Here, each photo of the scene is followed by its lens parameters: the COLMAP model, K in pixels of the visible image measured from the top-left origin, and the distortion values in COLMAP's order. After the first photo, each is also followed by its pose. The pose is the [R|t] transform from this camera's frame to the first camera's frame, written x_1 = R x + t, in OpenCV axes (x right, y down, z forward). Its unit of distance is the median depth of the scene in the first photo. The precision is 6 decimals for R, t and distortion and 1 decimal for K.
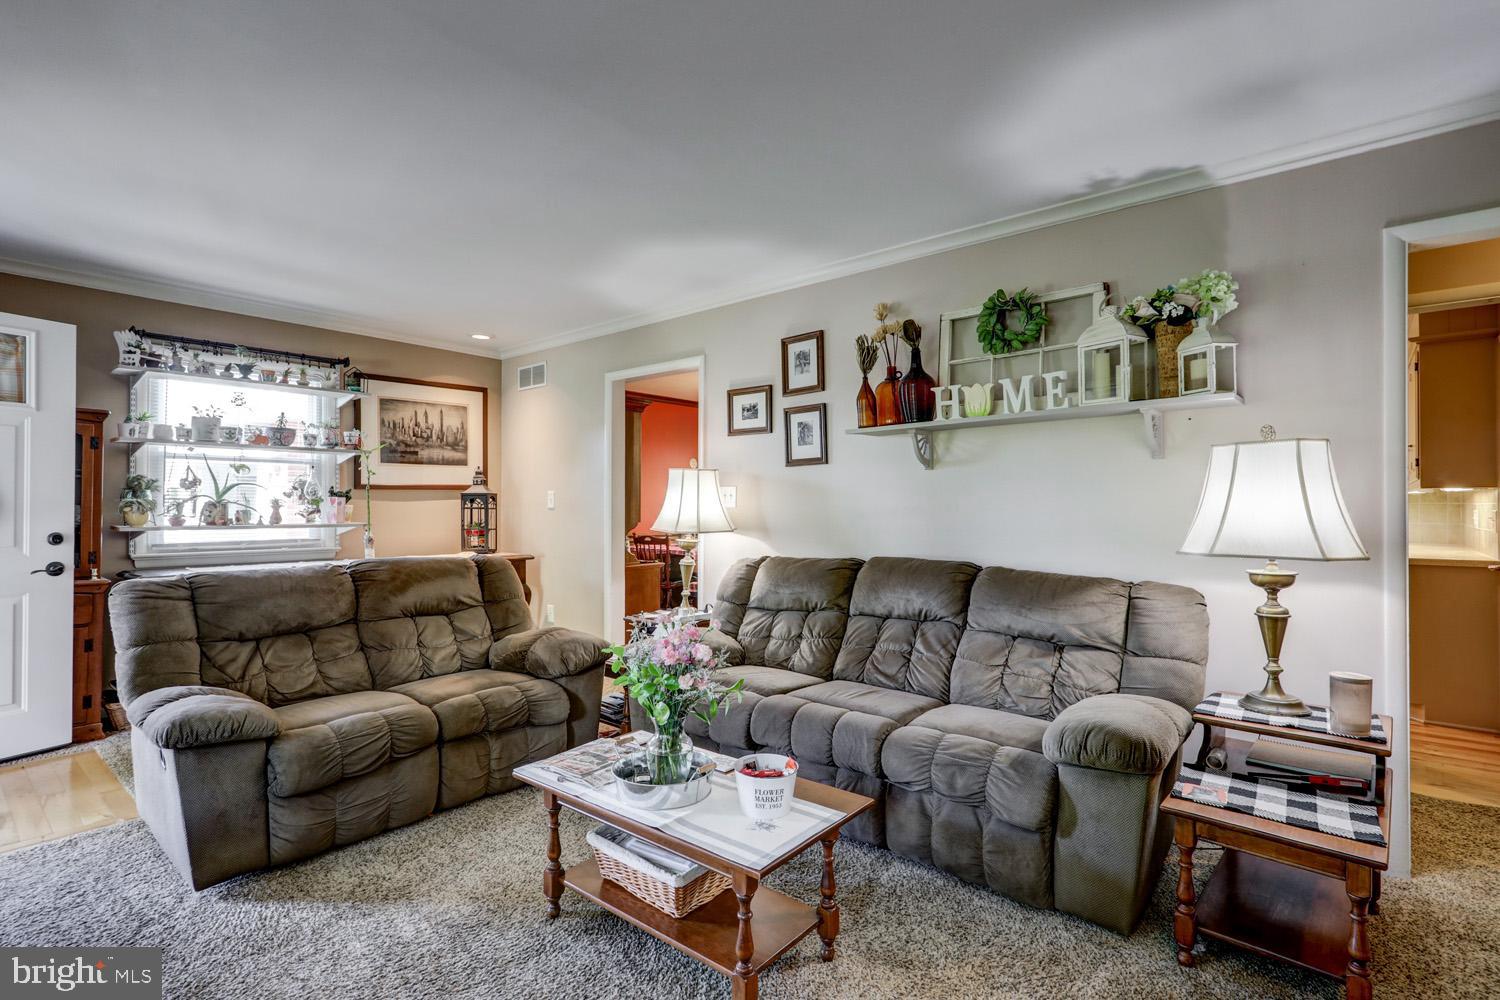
lens RADIAL K [[717.1, 0, 750.4], [0, 717.1, 492.8], [0, 0, 1]] dist [0.004480, 0.000952]
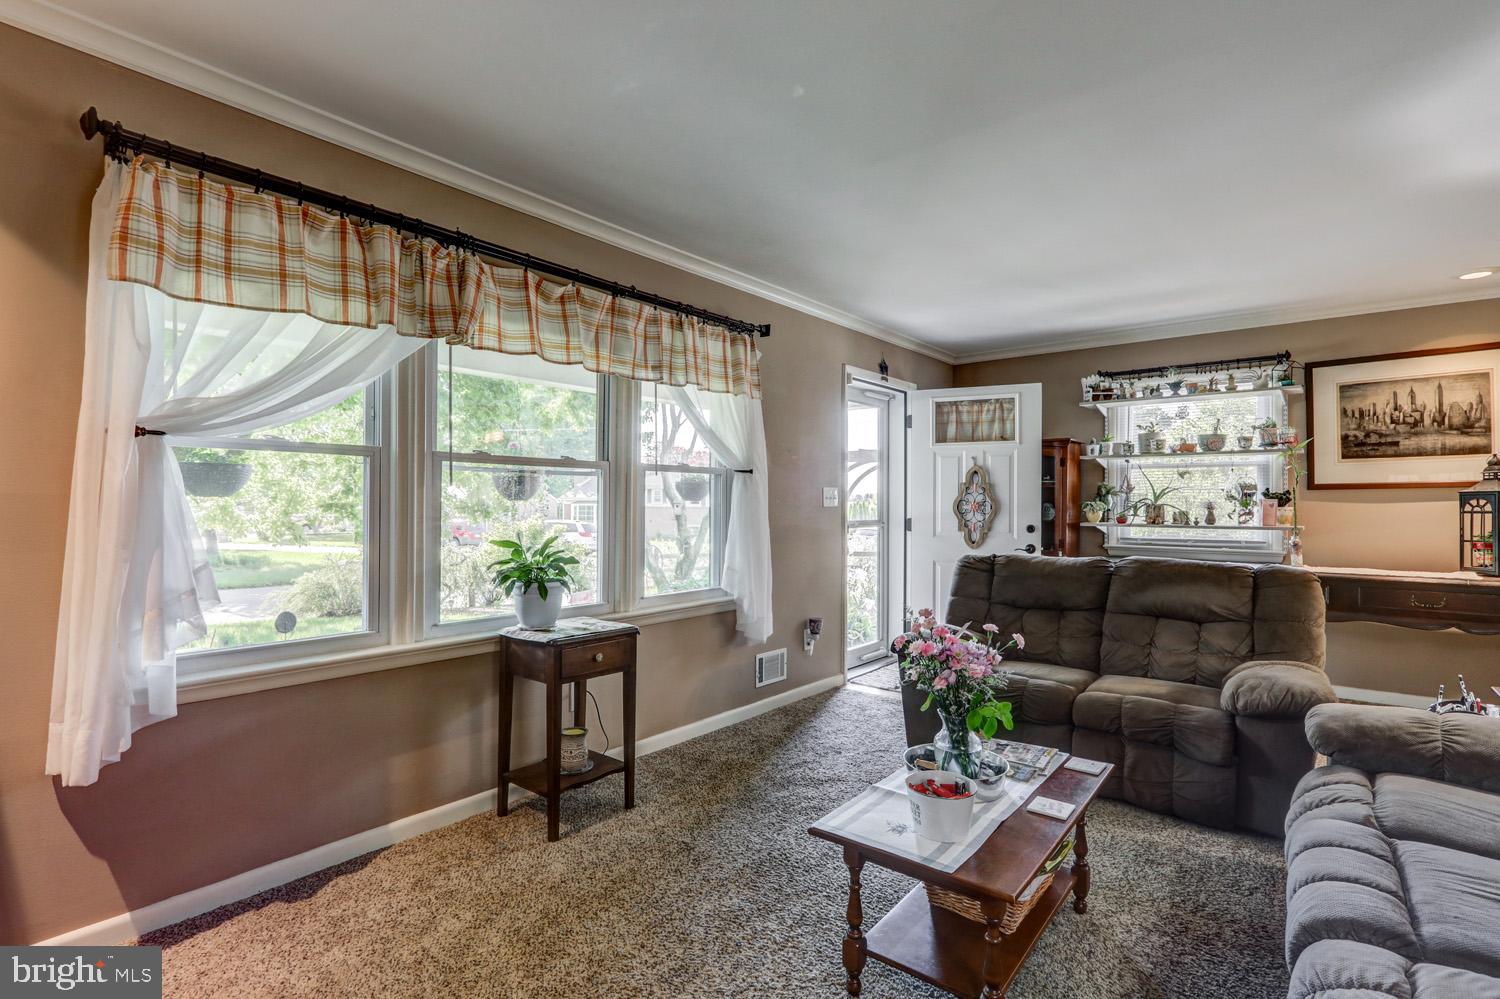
lens RADIAL K [[717.1, 0, 753.7], [0, 717.1, 502.9], [0, 0, 1]] dist [0.004480, 0.000952]
pose [[0.014830, -0.002925, -0.999886, 0.393118], [0.012711, 0.999915, -0.002736, 0.005044], [0.999809, -0.012669, 0.014866, 0.306828]]
